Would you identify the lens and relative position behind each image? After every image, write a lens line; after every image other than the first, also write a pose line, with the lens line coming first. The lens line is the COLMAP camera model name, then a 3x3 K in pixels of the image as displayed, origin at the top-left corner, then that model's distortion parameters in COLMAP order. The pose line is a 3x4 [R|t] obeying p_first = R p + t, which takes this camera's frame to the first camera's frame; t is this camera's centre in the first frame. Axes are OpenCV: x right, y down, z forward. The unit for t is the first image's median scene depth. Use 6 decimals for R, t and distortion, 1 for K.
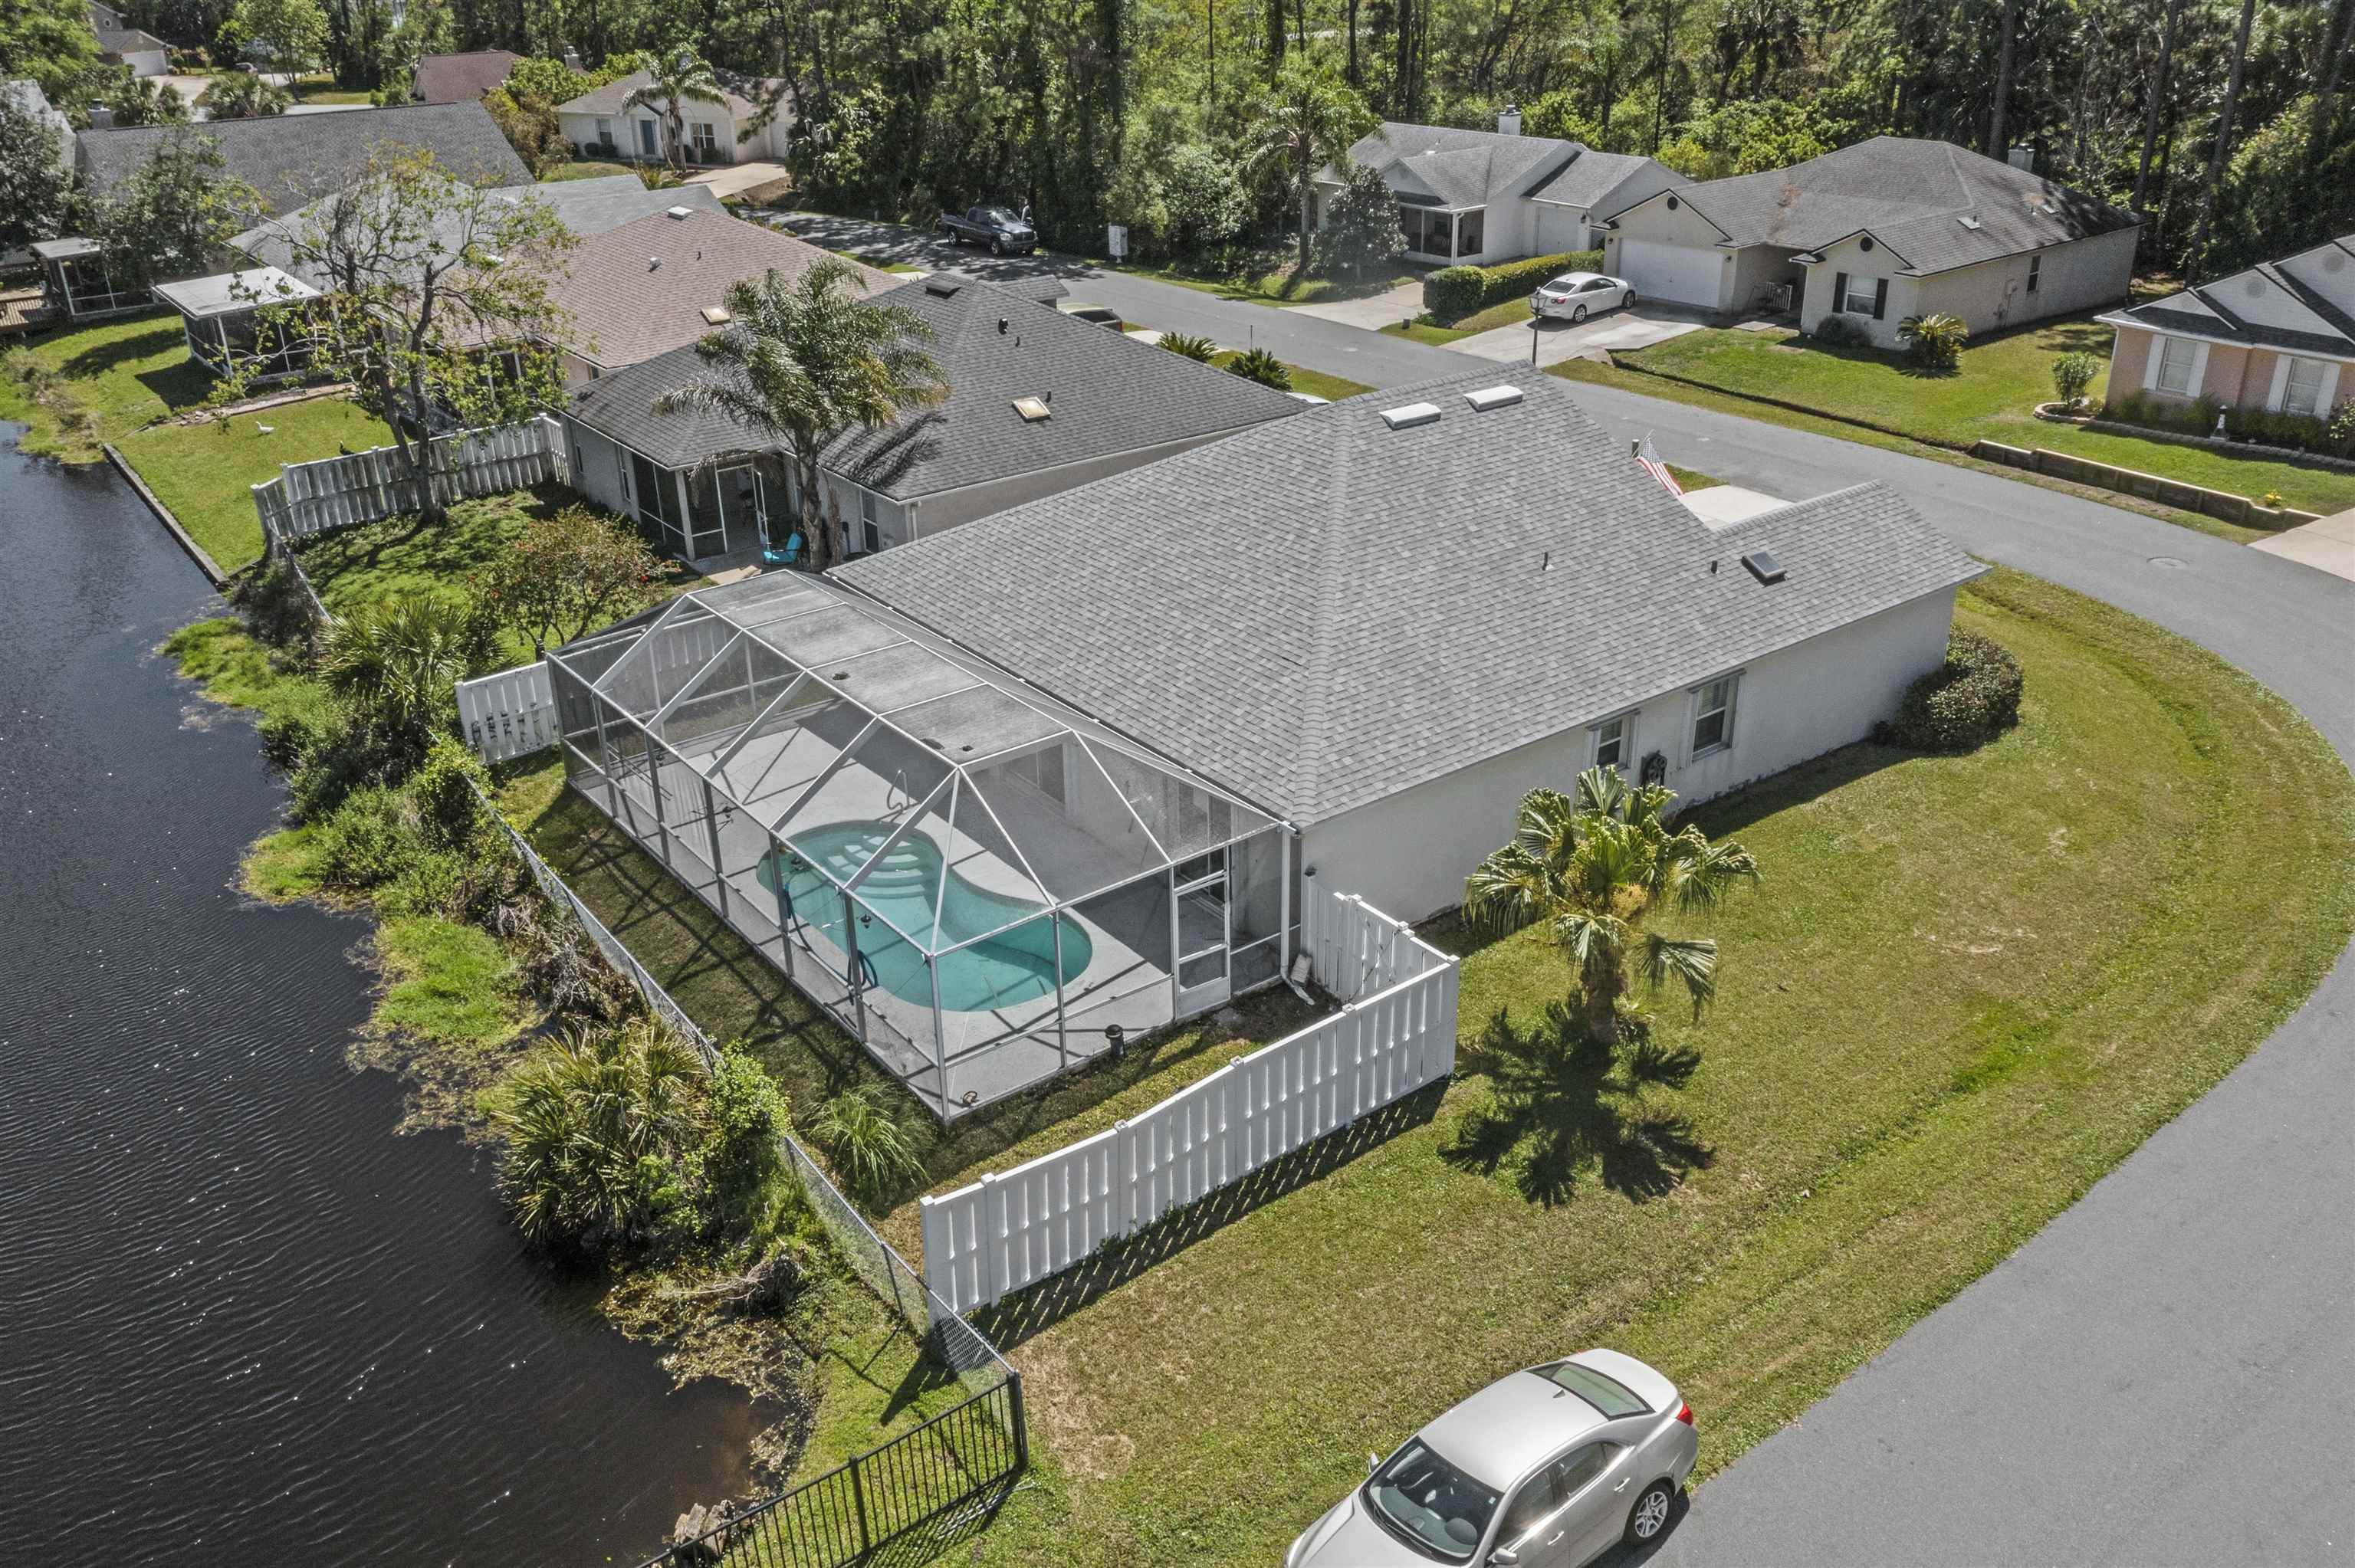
lens RADIAL K [[1861.9, 0, 1186.4], [0, 1861.9, 760.7], [0, 0, 1]] dist [-0.016036, 0.004406]
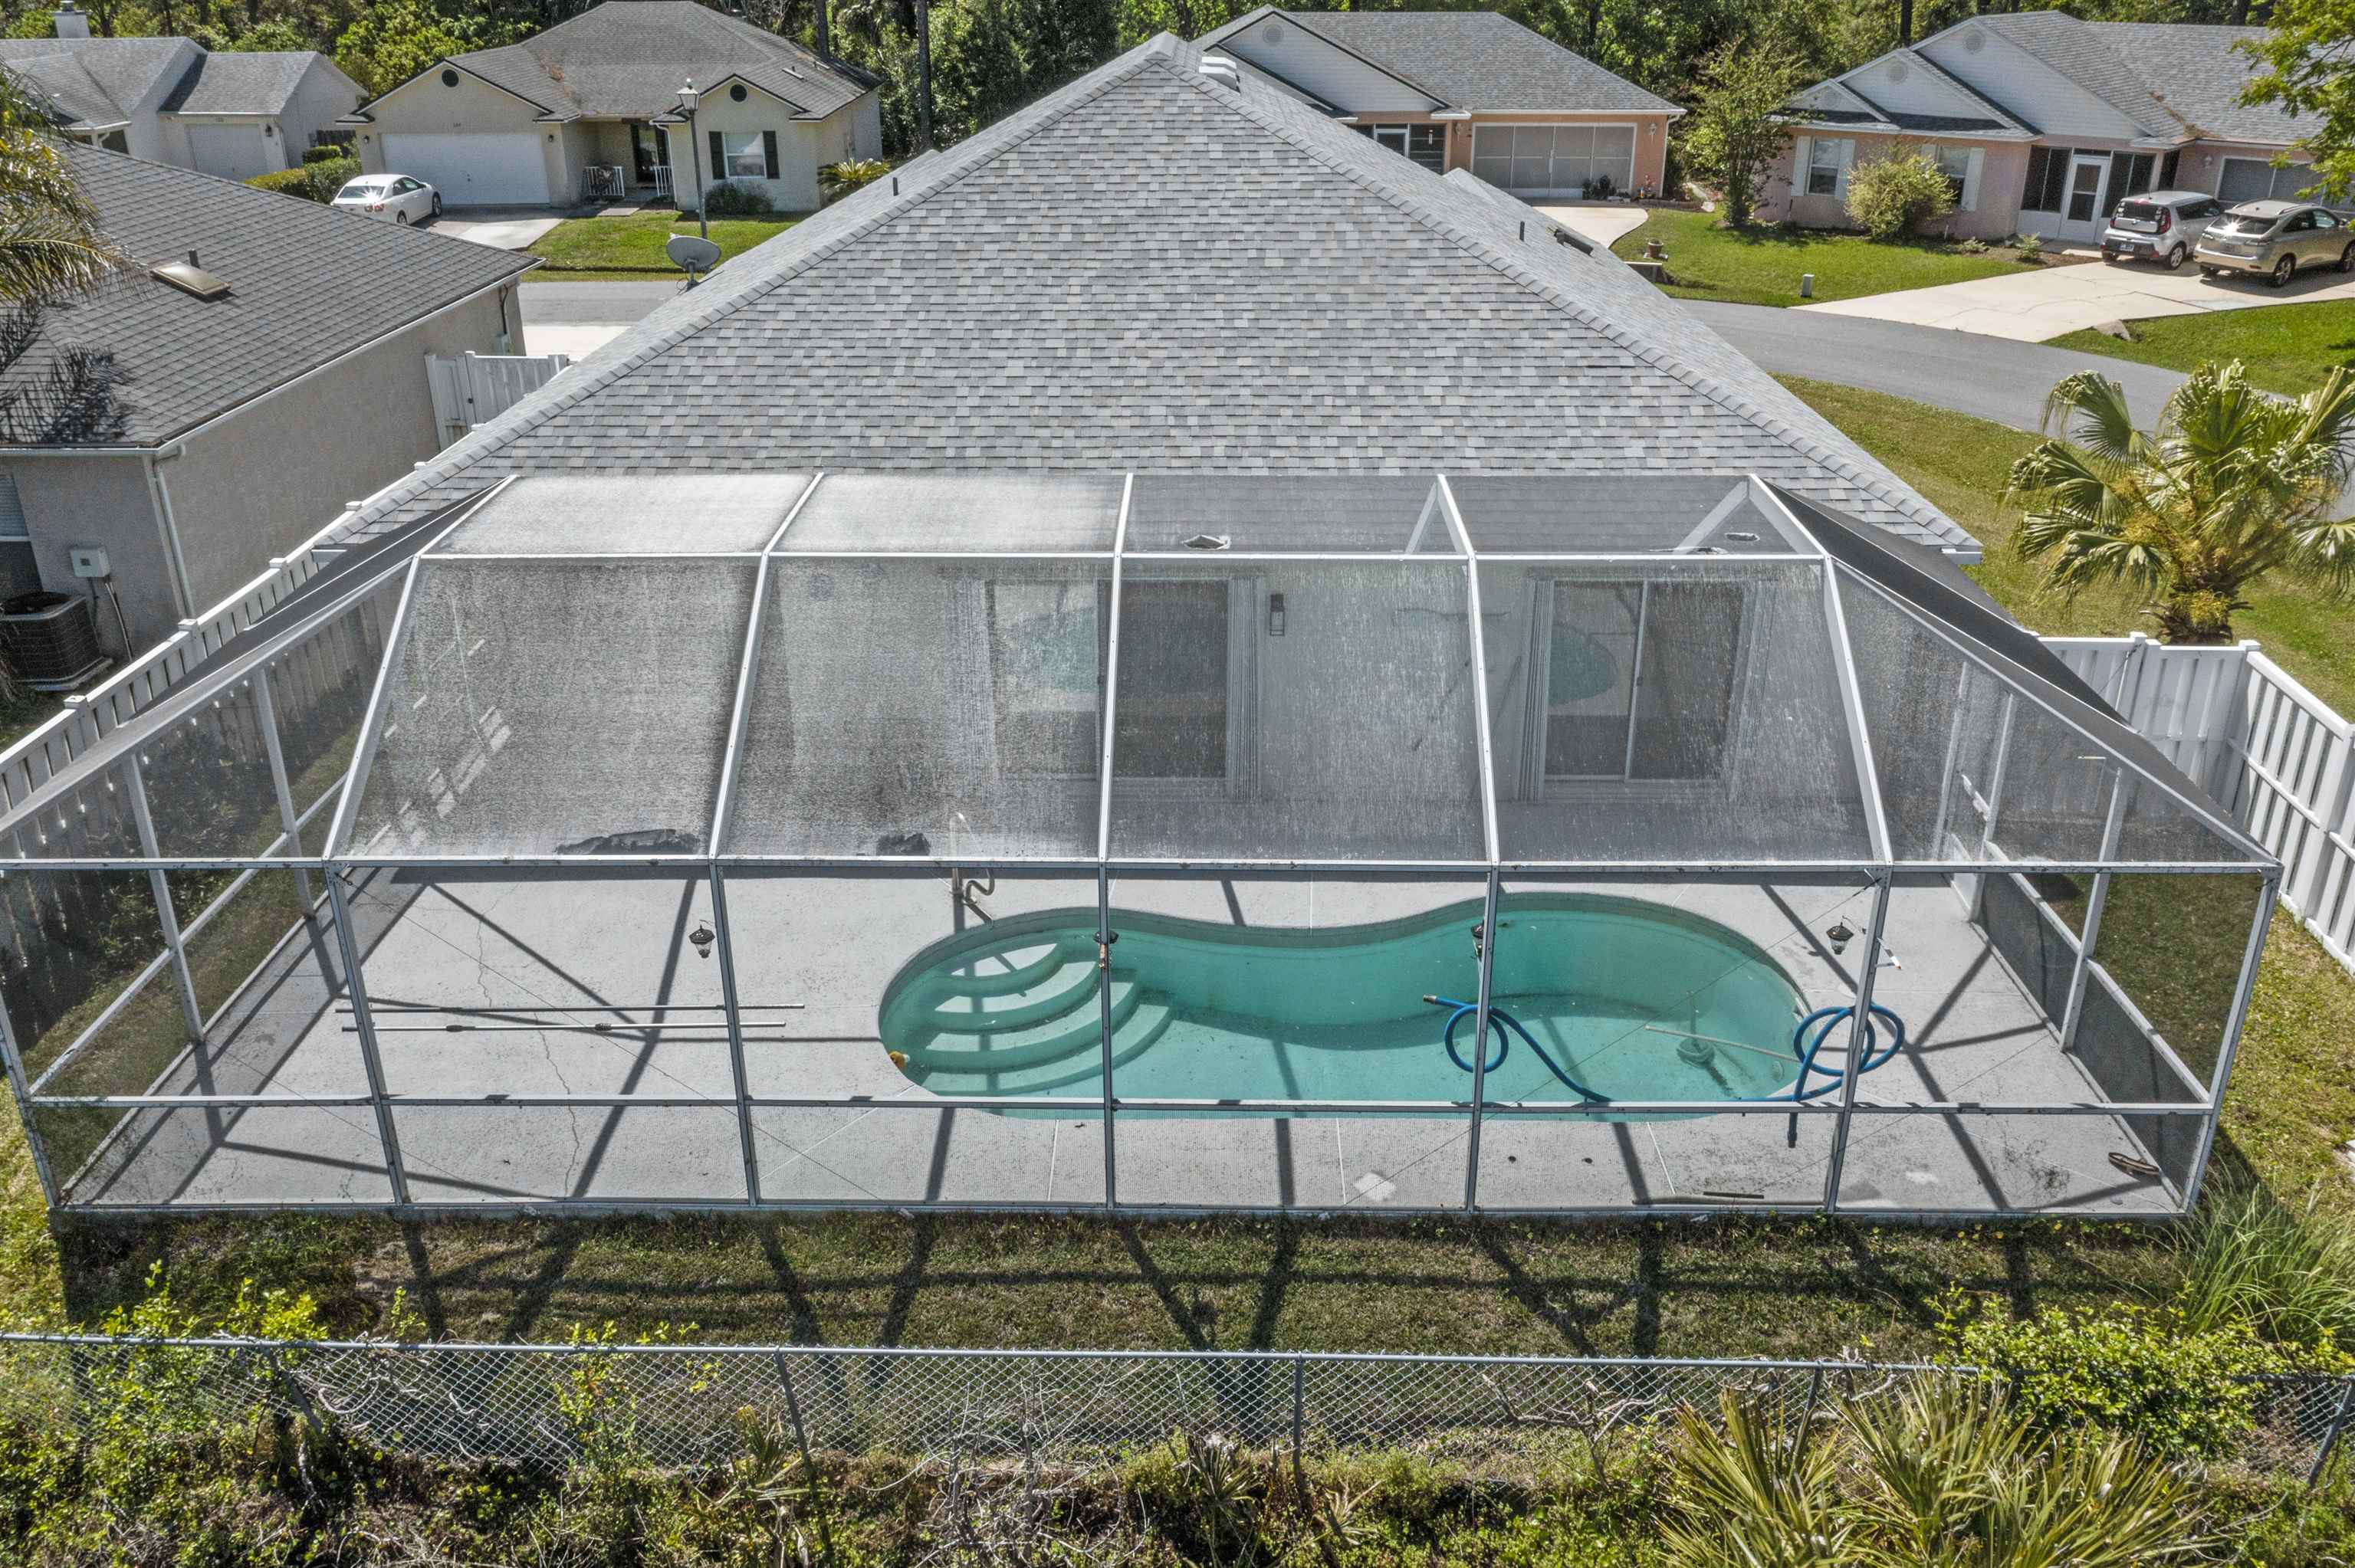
lens RADIAL K [[1861.9, 0, 1186.4], [0, 1861.9, 760.7], [0, 0, 1]] dist [-0.016036, 0.004406]
pose [[0.604441, -0.302940, 0.736803, -0.342624], [0.326172, 0.937911, 0.118049, -0.032964], [-0.726817, 0.168971, 0.665722, 0.480471]]
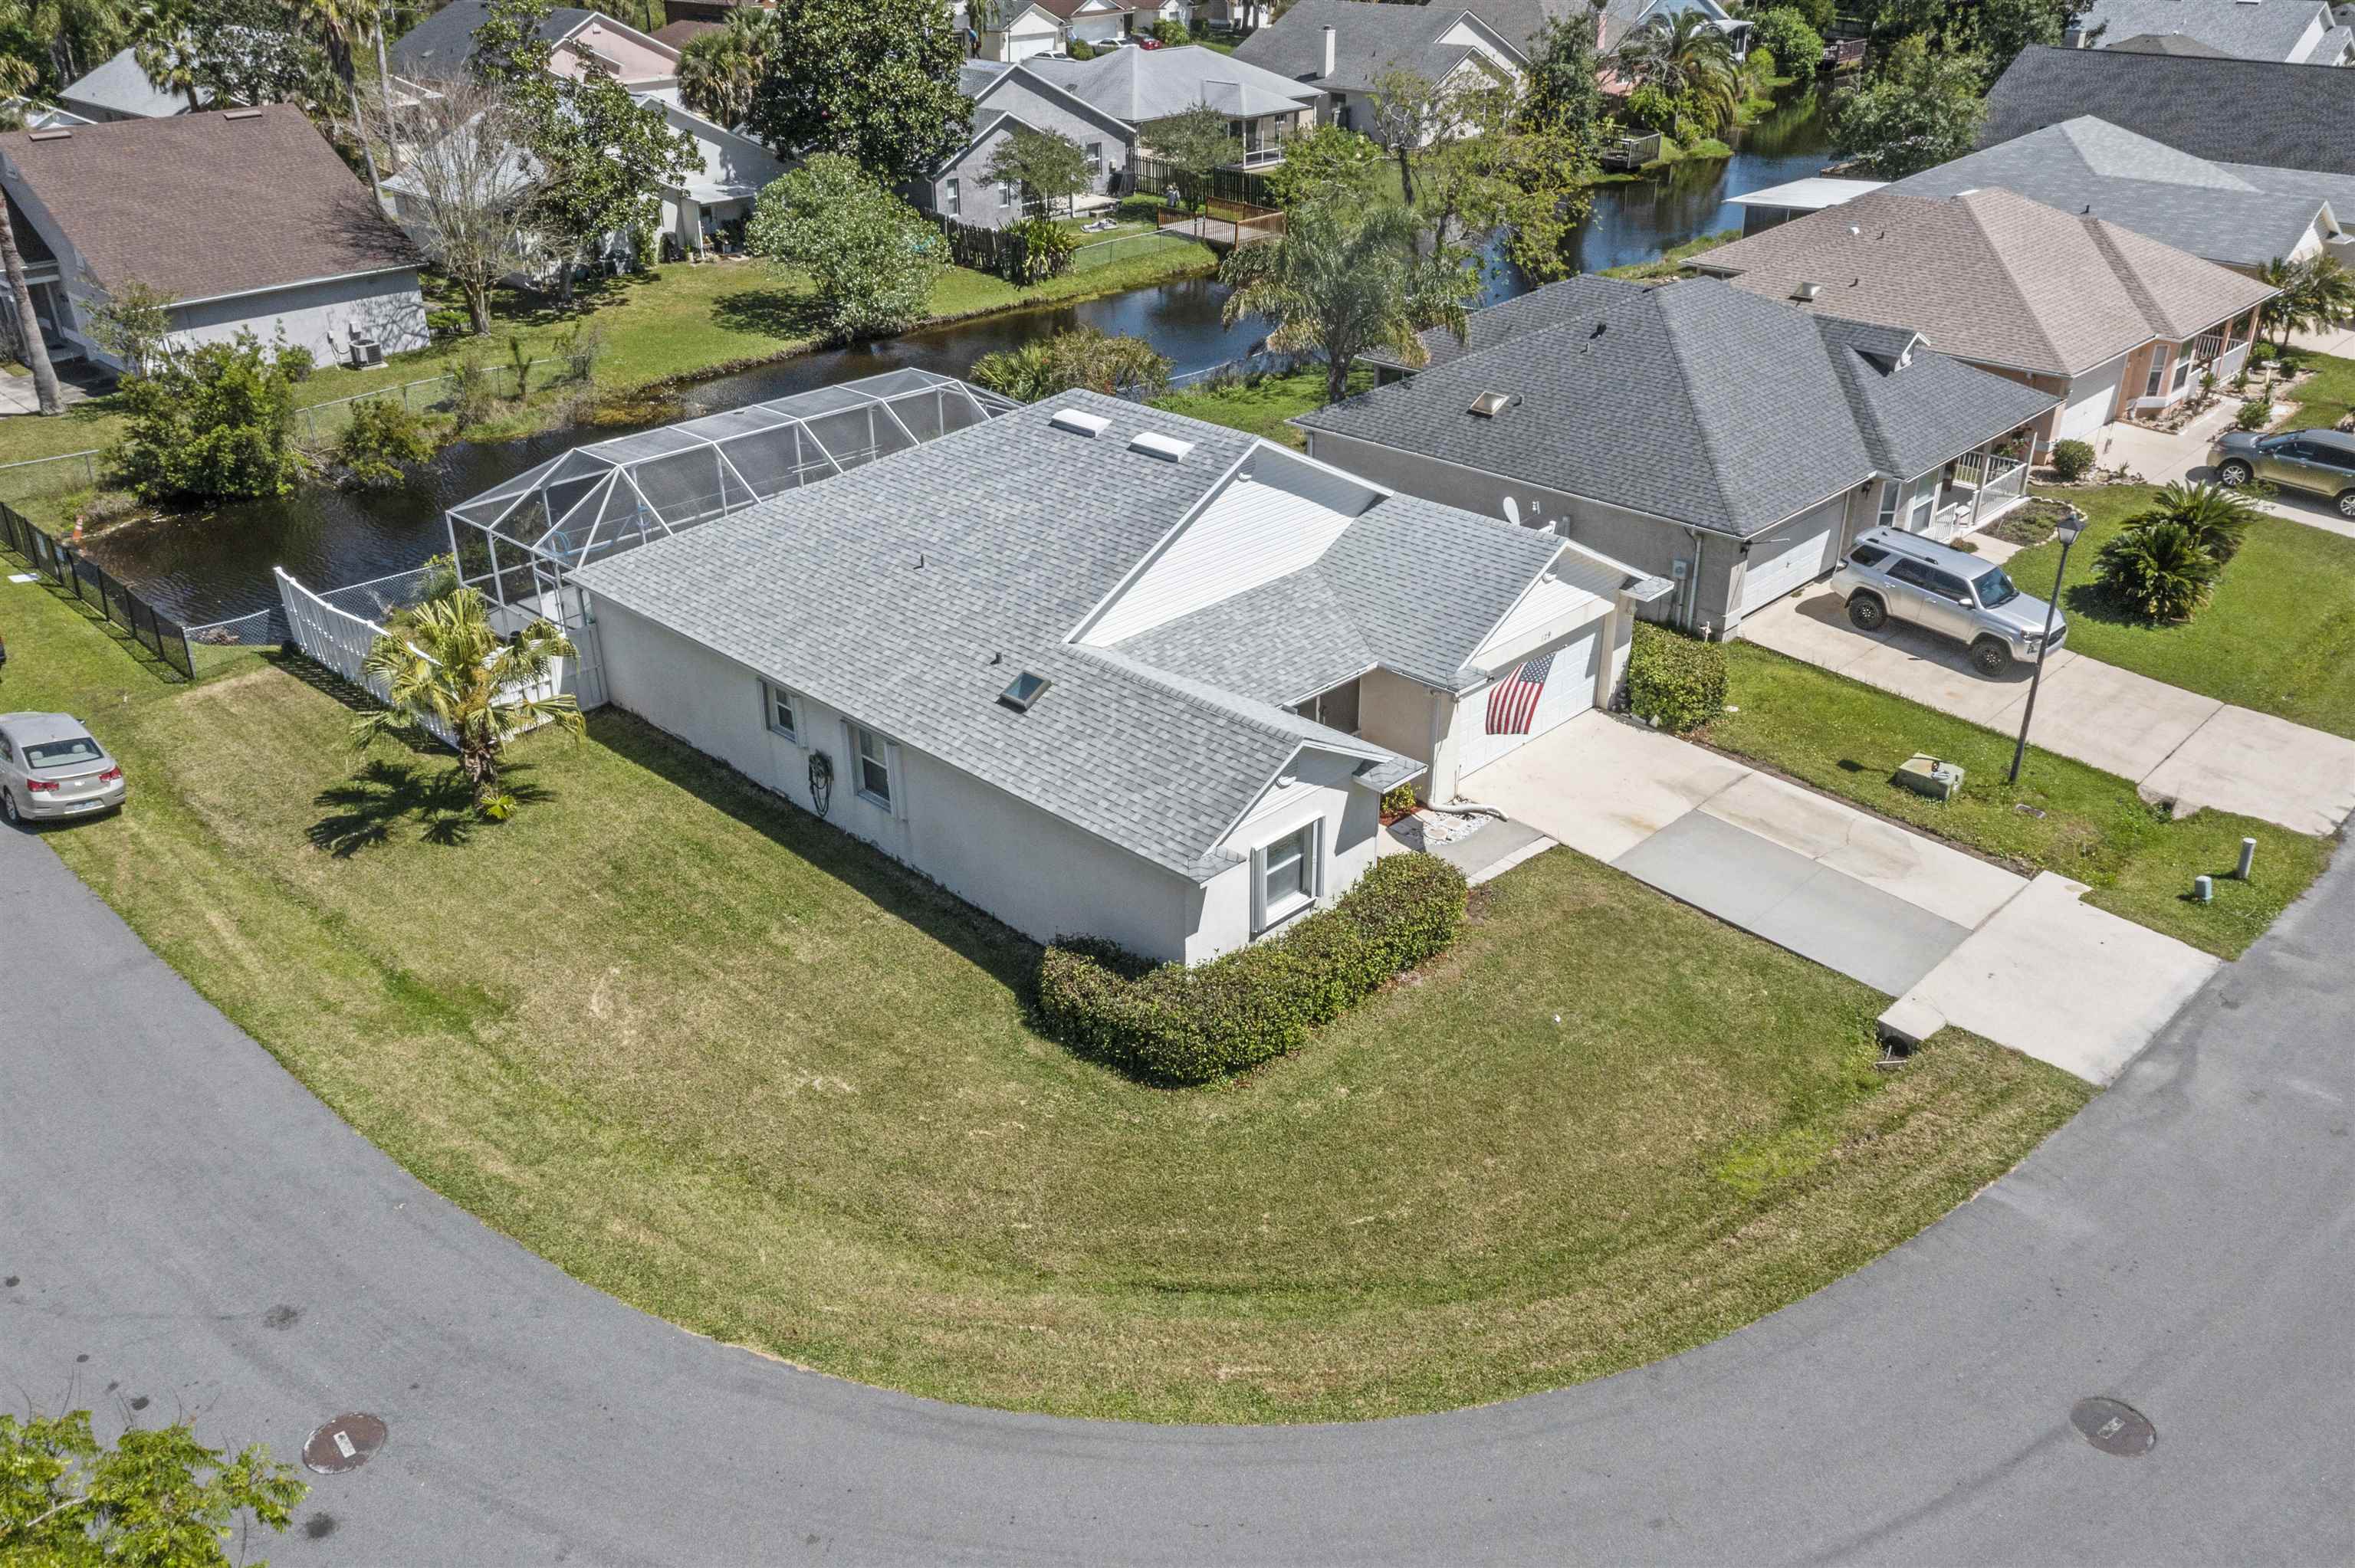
lens RADIAL K [[1861.9, 0, 1186.4], [0, 1861.9, 760.7], [0, 0, 1]] dist [-0.016036, 0.004406]
pose [[0.149866, 0.456749, -0.876881, 0.833154], [-0.411405, 0.835279, 0.364767, -0.322413], [0.899047, 0.306088, 0.313089, 0.604080]]
